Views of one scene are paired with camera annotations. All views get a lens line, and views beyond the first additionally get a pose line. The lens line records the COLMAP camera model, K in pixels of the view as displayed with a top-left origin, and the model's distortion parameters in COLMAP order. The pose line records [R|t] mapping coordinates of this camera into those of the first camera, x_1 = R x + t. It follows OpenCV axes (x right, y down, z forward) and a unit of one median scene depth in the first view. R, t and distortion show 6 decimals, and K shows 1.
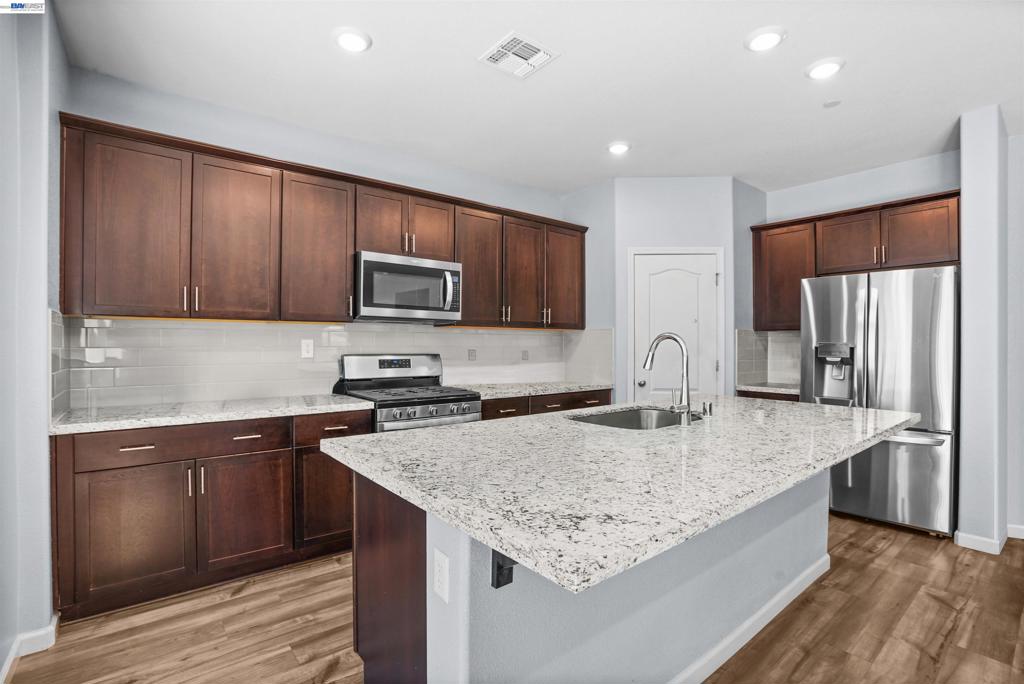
lens RADIAL K [[469.1, 0, 518.7], [0, 469.1, 348.3], [0, 0, 1]] dist [-0.069859, 0.029846]
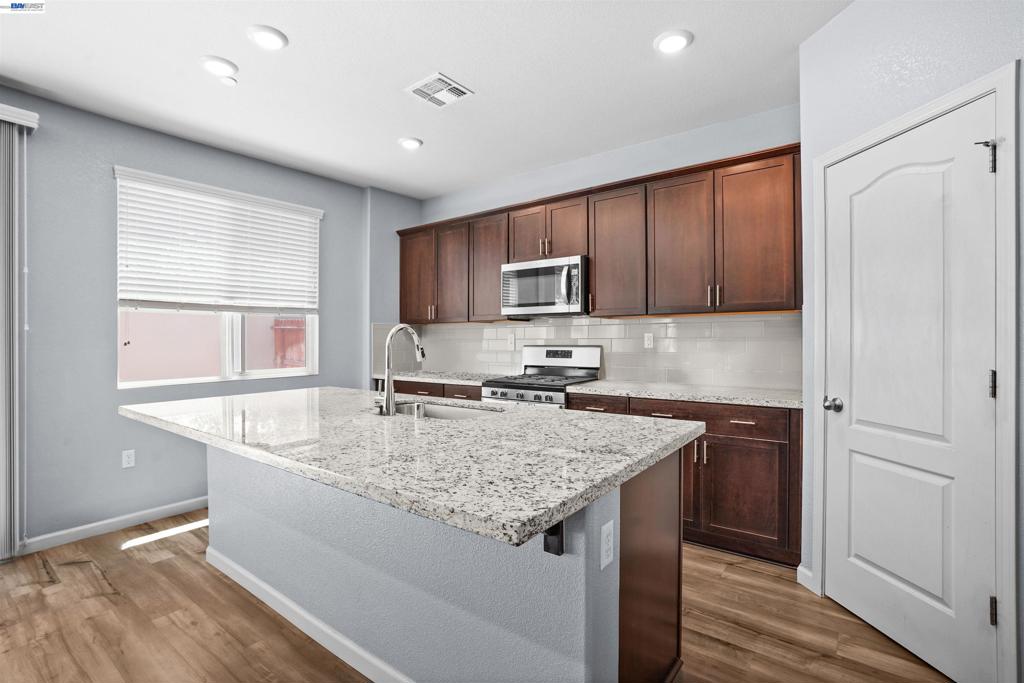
lens RADIAL K [[475.9, 0, 512.0], [0, 475.9, 341.5], [0, 0, 1]] dist [-0.071782, 0.025267]
pose [[0.231658, -0.000035, -0.972797, 0.923968], [0.000214, 1.000000, 0.000015, 0.003150], [0.972797, -0.000211, 0.231658, 0.698339]]
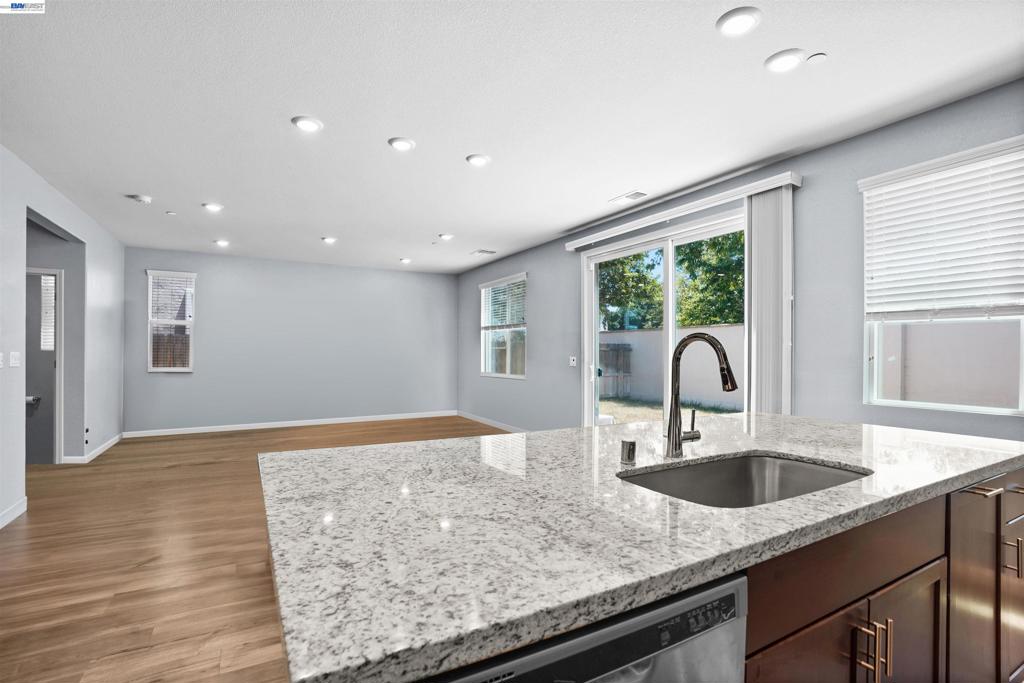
lens RADIAL K [[469.1, 0, 518.7], [0, 469.1, 347.8], [0, 0, 1]] dist [-0.069859, 0.029846]
pose [[-0.986288, -0.012032, 0.164593, 0.320683], [-0.011903, 0.999928, 0.001773, -0.007764], [-0.164602, -0.000210, -0.986360, 1.193687]]
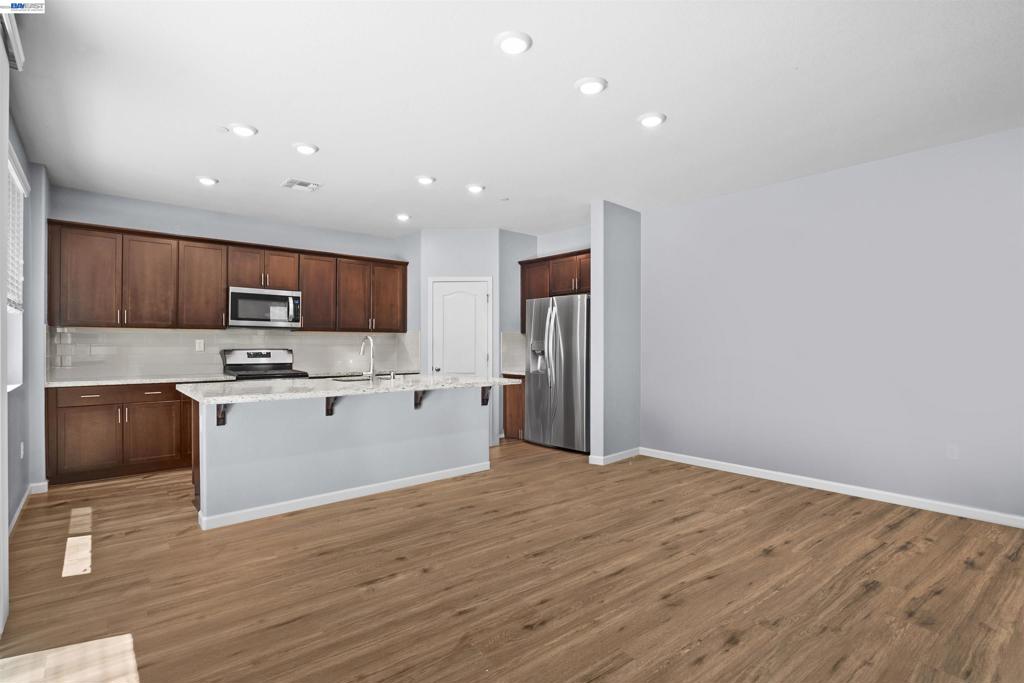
lens RADIAL K [[482.0, 0, 510.2], [0, 482.0, 346.3], [0, 0, 1]] dist [-0.052443, 0.025540]
pose [[0.999441, -0.002630, 0.033335, 0.594744], [0.002906, 0.999962, -0.008222, 0.022129], [-0.033312, 0.008314, 0.999410, -0.718375]]
